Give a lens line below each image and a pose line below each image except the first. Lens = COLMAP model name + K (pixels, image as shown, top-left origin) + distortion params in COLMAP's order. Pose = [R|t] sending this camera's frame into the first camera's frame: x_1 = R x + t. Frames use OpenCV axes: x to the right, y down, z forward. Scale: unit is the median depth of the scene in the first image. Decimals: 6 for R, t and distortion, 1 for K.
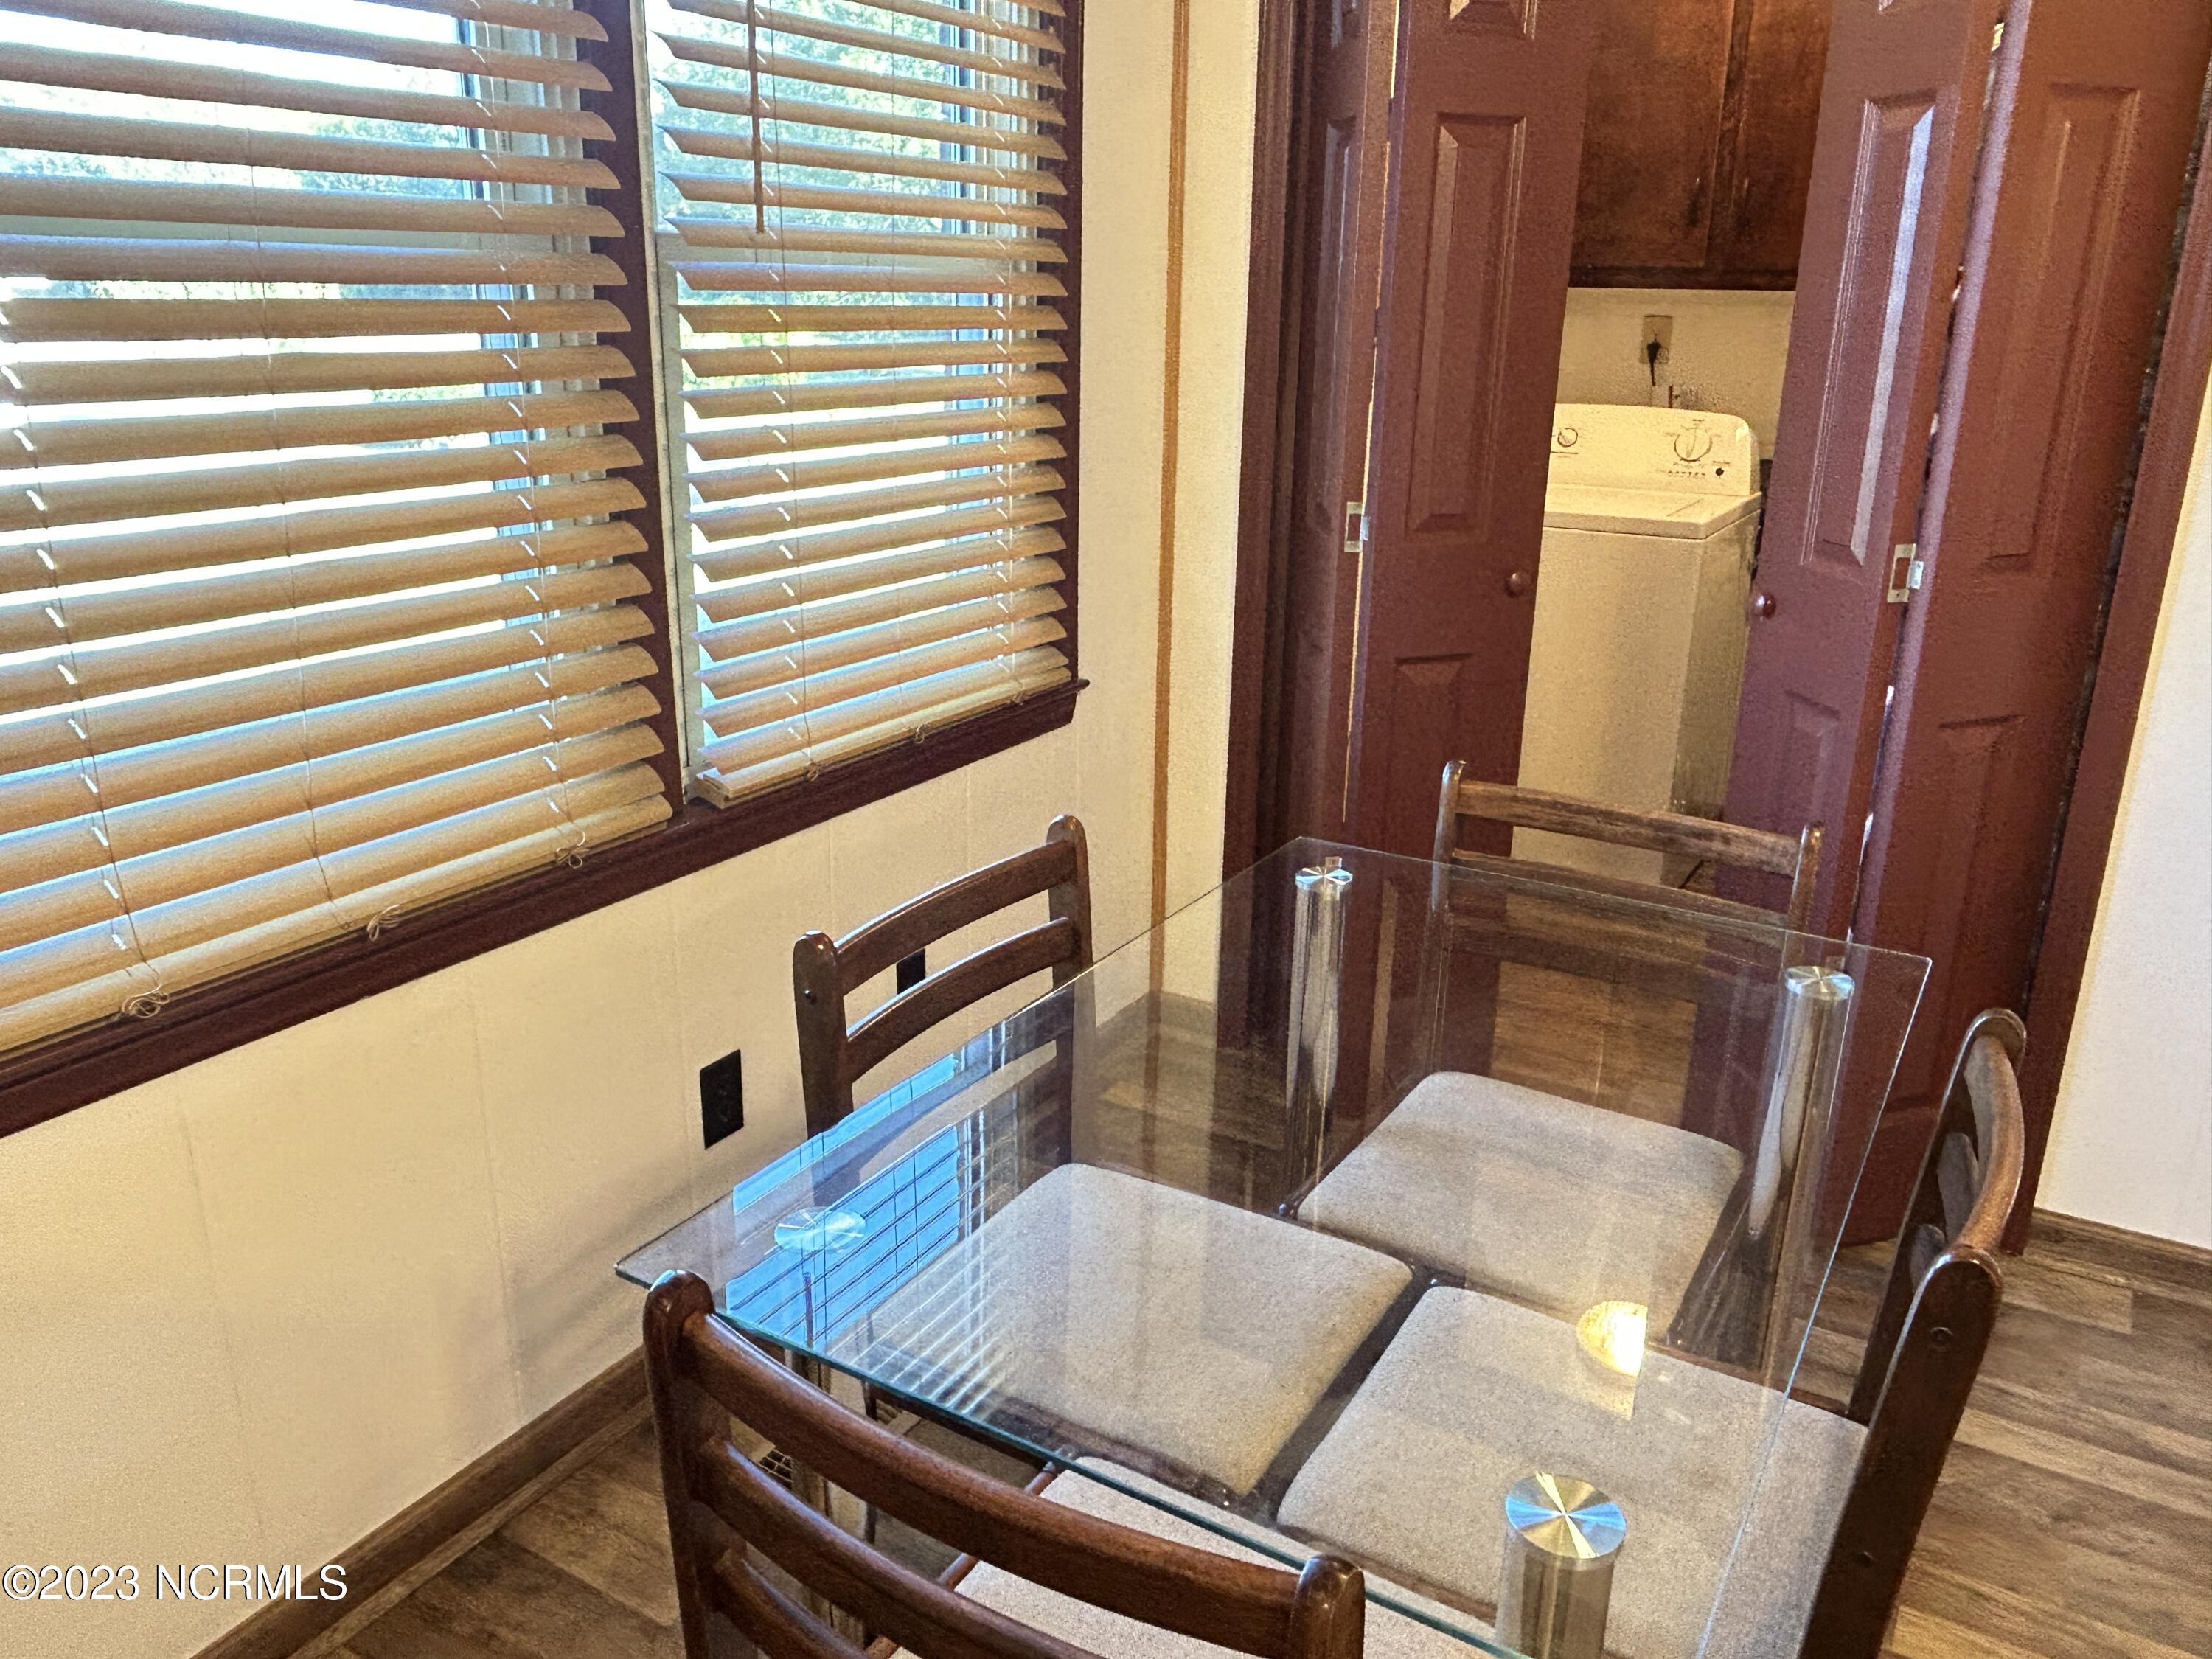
lens RADIAL K [[1655.6, 0, 1097.5], [0, 1655.6, 821.8], [0, 0, 1]] dist [0.002914, -0.015203]
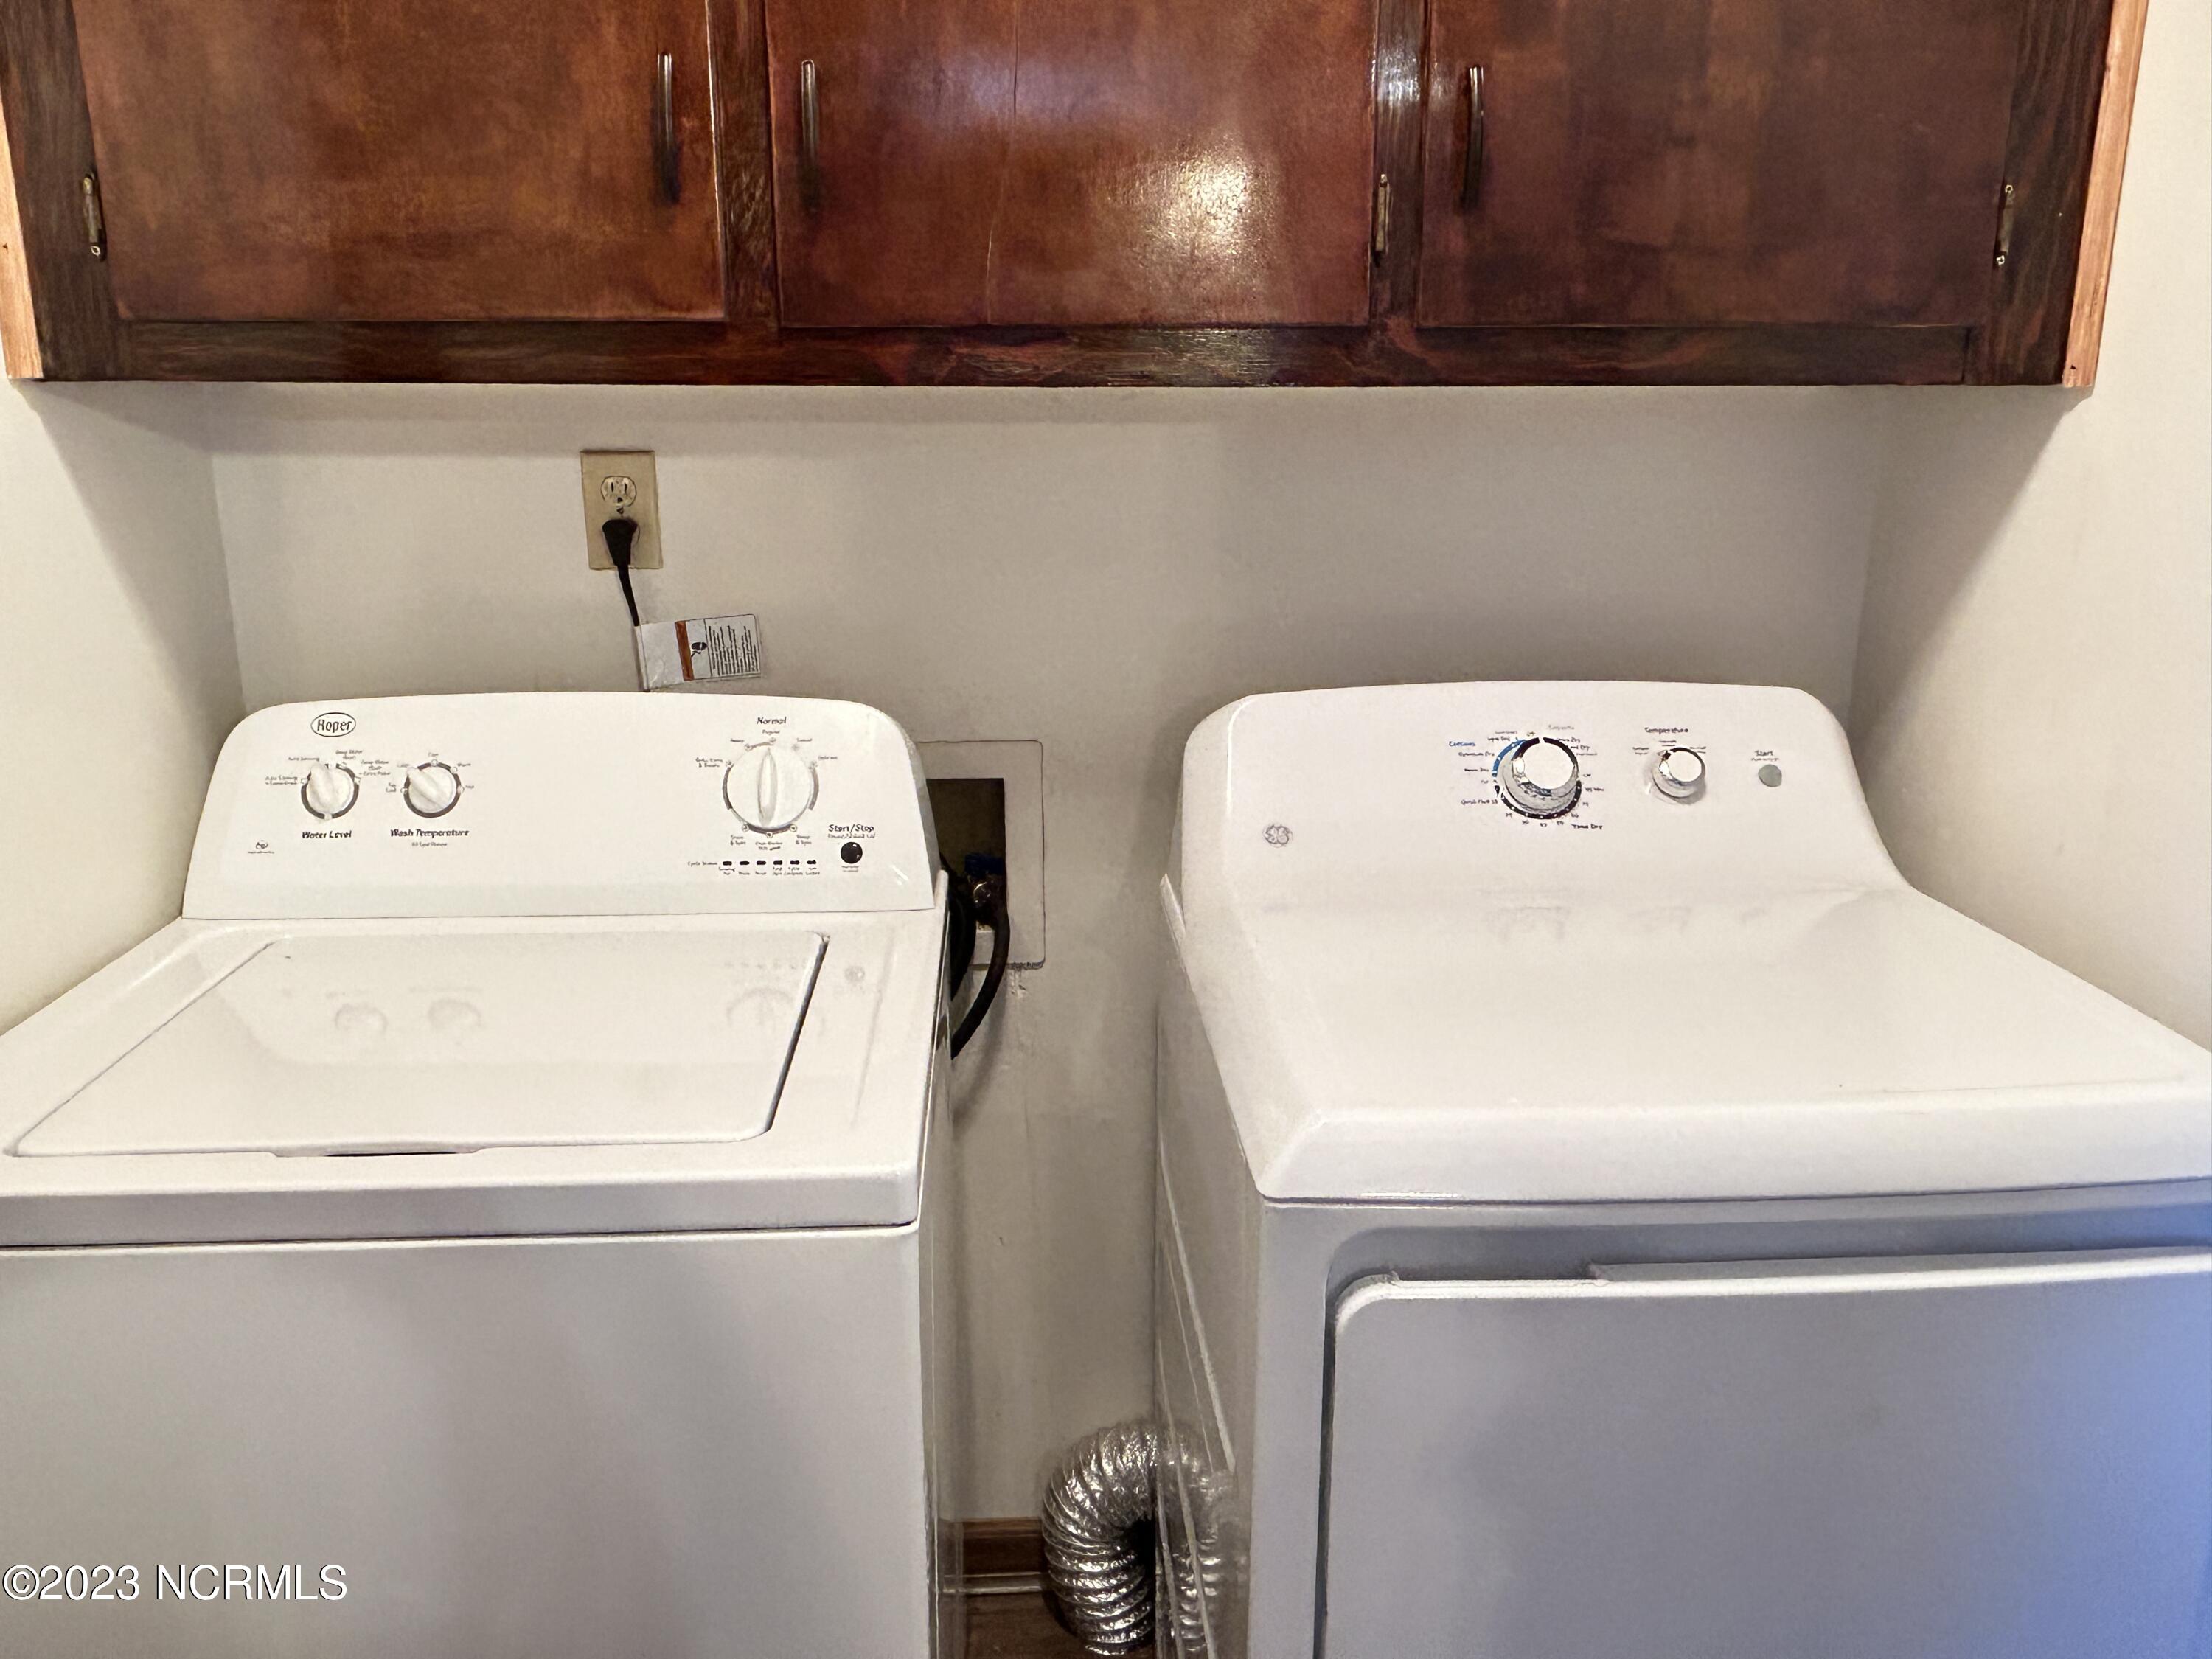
lens RADIAL K [[1655.6, 0, 1097.5], [0, 1655.6, 821.8], [0, 0, 1]] dist [0.002914, -0.015203]
pose [[0.824494, -0.157480, 0.543515, 0.215569], [0.182696, 0.983139, 0.007715, -0.210687], [-0.535566, 0.092937, 0.839364, 0.647010]]
